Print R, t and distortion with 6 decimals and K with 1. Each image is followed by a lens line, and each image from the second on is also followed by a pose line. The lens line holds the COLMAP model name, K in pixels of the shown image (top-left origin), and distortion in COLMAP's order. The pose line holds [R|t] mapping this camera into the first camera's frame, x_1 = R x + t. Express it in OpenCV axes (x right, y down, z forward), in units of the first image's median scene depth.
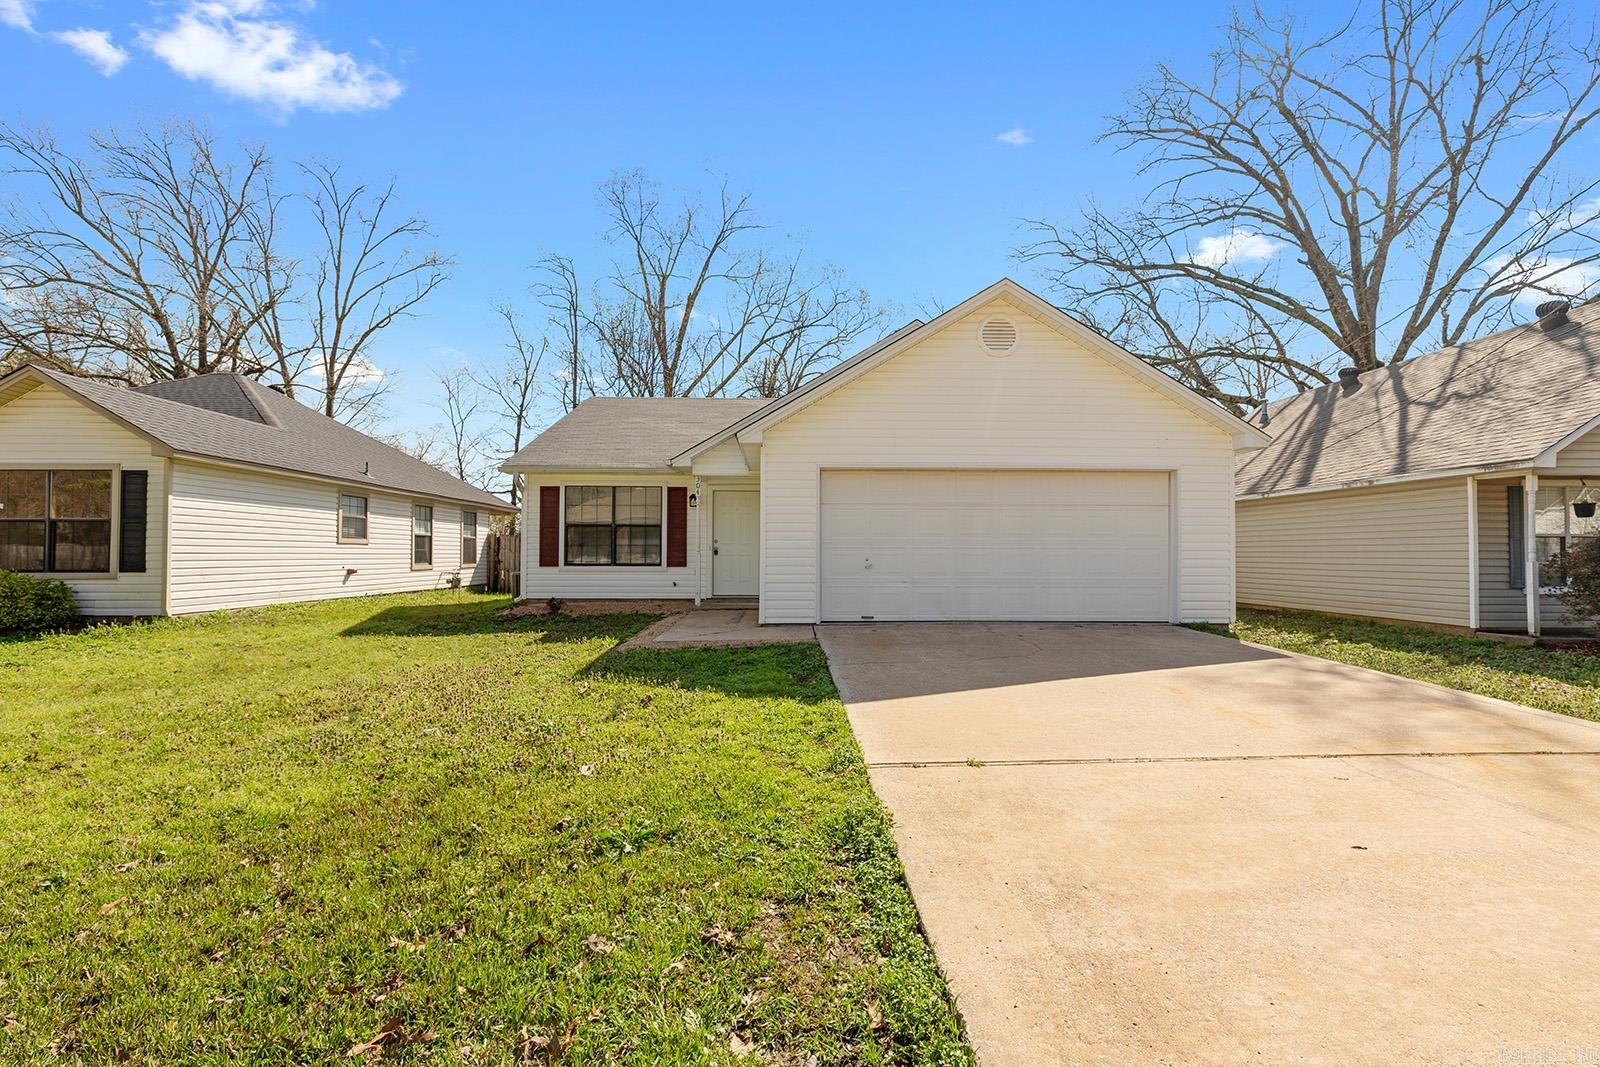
lens RADIAL K [[721.3, 0, 816.8], [0, 721.3, 546.6], [0, 0, 1]] dist [0.007995, -0.001803]
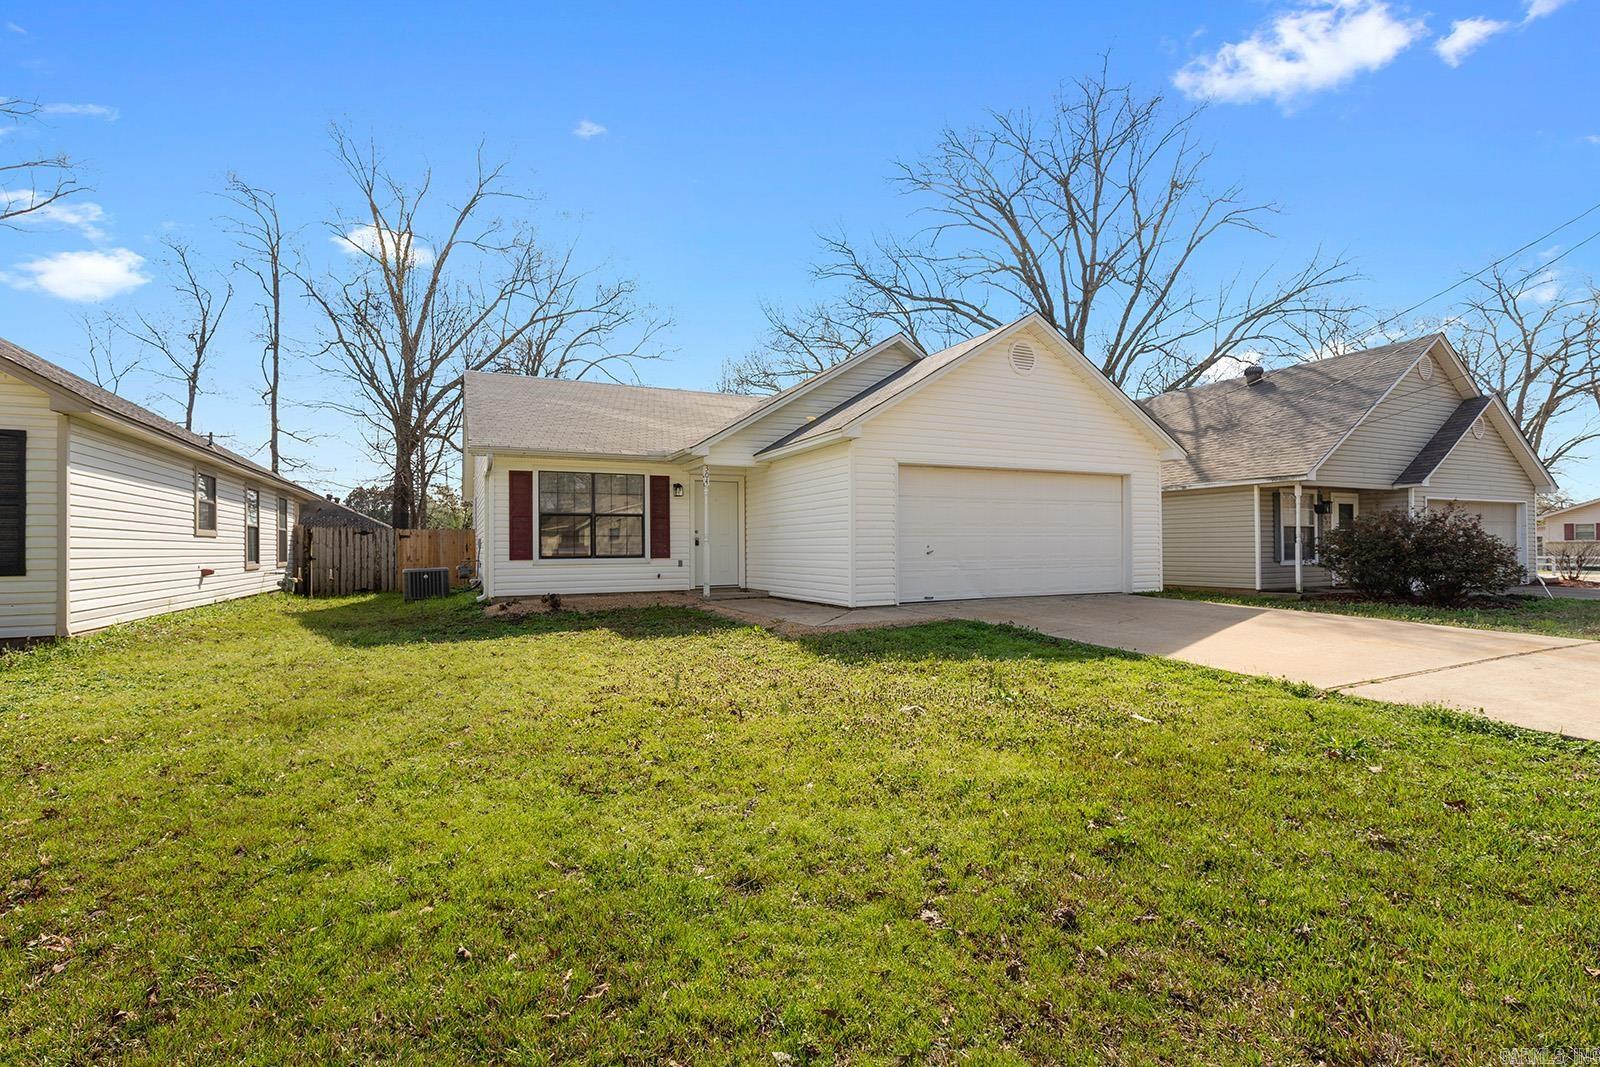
lens RADIAL K [[721.3, 0, 815.6], [0, 721.3, 530.3], [0, 0, 1]] dist [0.007995, -0.001803]
pose [[0.913995, -0.001468, 0.405723, -0.398653], [0.008108, 0.999860, -0.014648, 0.006465], [-0.405644, 0.016678, 0.913879, 0.033788]]
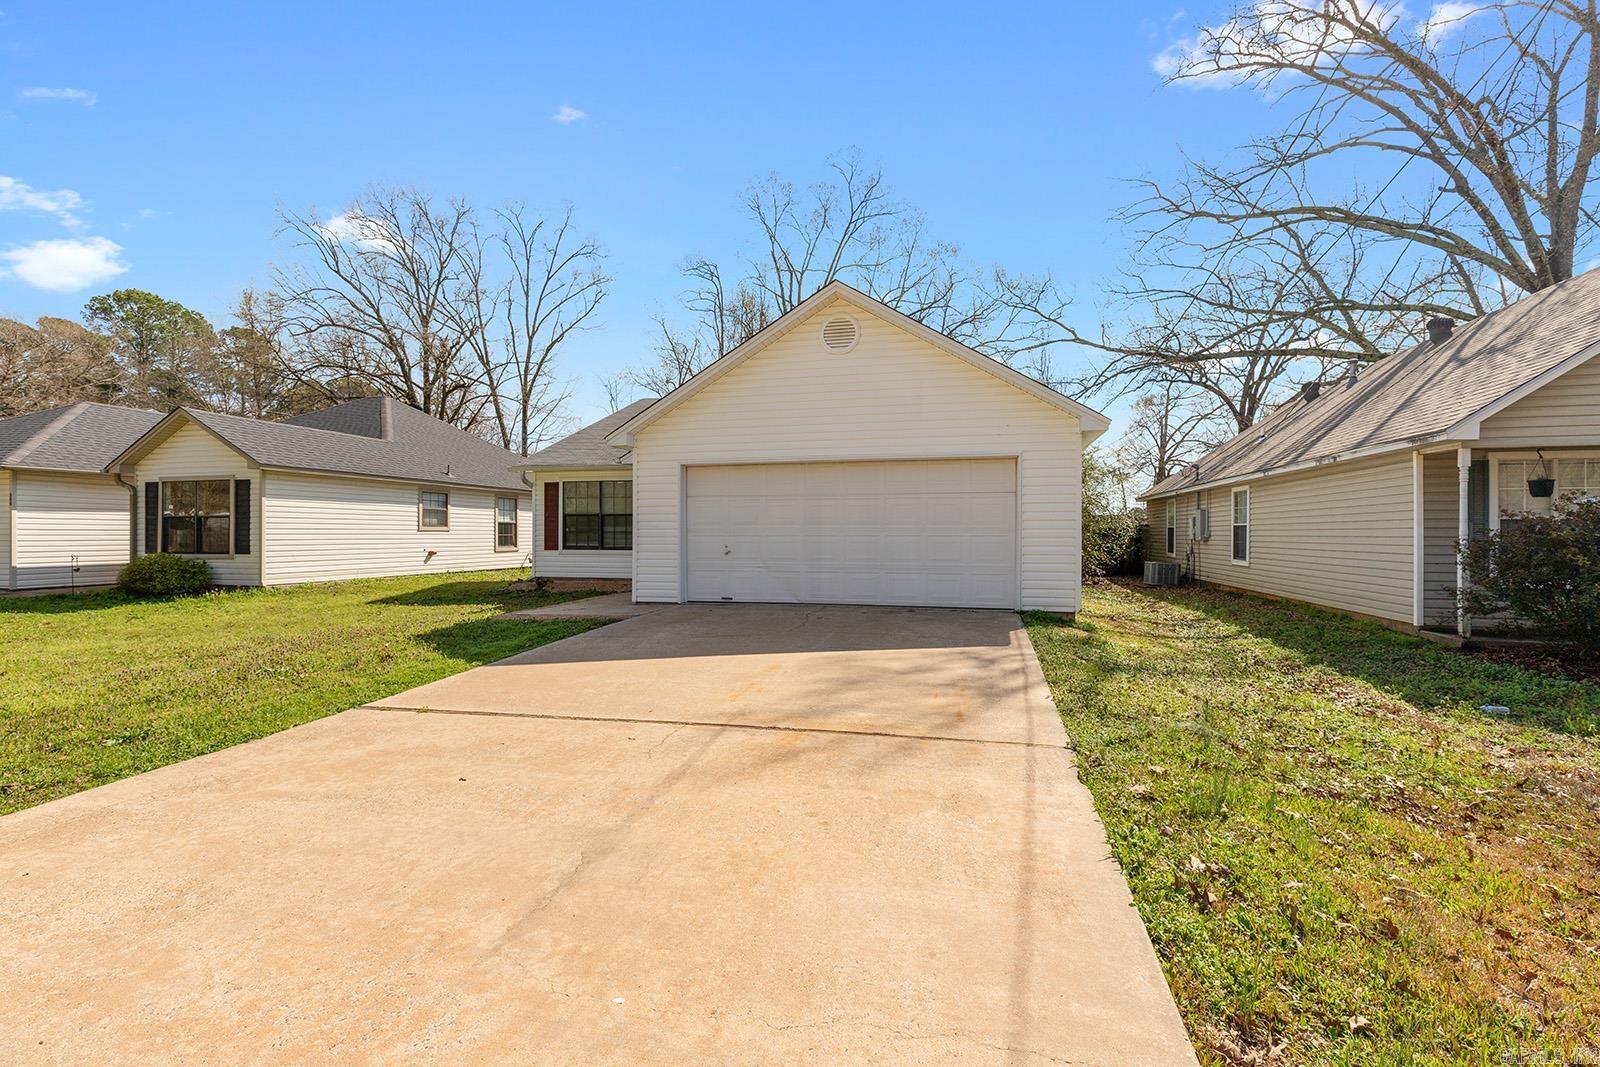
lens RADIAL K [[721.3, 0, 828.8], [0, 721.3, 535.7], [0, 0, 1]] dist [0.007995, -0.001803]
pose [[0.963465, -0.001763, -0.267828, 0.381034], [0.005064, 0.999920, 0.011633, -0.007458], [0.267786, -0.012565, 0.963396, -0.015583]]
